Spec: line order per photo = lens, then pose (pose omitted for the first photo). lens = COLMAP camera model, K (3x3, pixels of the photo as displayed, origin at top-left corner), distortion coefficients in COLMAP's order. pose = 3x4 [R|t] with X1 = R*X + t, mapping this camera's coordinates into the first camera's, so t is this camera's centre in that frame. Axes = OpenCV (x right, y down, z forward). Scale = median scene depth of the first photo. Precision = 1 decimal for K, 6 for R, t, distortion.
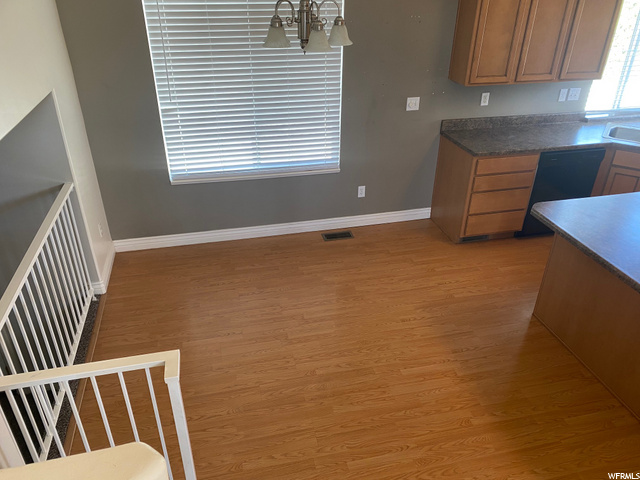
lens RADIAL K [[492.8, 0, 320.1], [0, 492.8, 237.5], [0, 0, 1]] dist [0.005704, -0.009019]
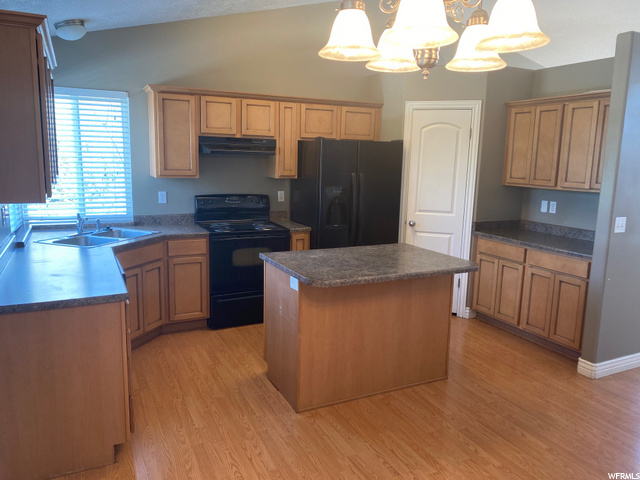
lens RADIAL K [[492.8, 0, 320.1], [0, 492.8, 237.5], [0, 0, 1]] dist [0.005704, -0.009019]
pose [[-0.225230, -0.172244, 0.958960, -0.296103], [0.459484, 0.849145, 0.260438, -0.264326], [-0.859154, 0.499285, -0.112110, 0.786376]]
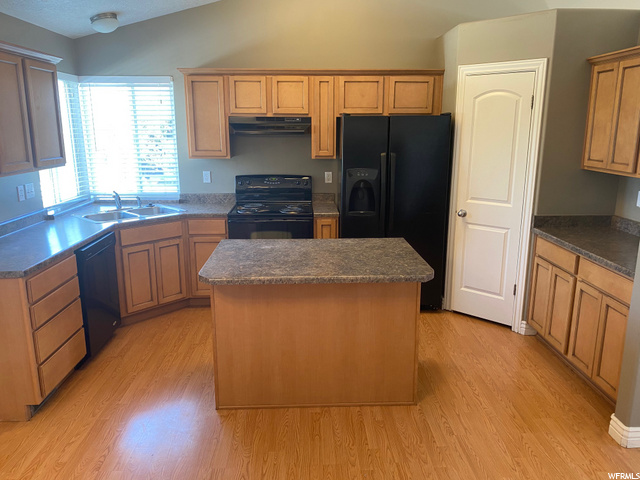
lens RADIAL K [[492.8, 0, 320.1], [0, 492.8, 237.5], [0, 0, 1]] dist [0.005704, -0.009019]
pose [[0.193491, -0.225225, 0.954901, -0.218774], [0.484651, 0.868192, 0.106569, -0.082603], [-0.853039, 0.442173, 0.277142, 0.431506]]
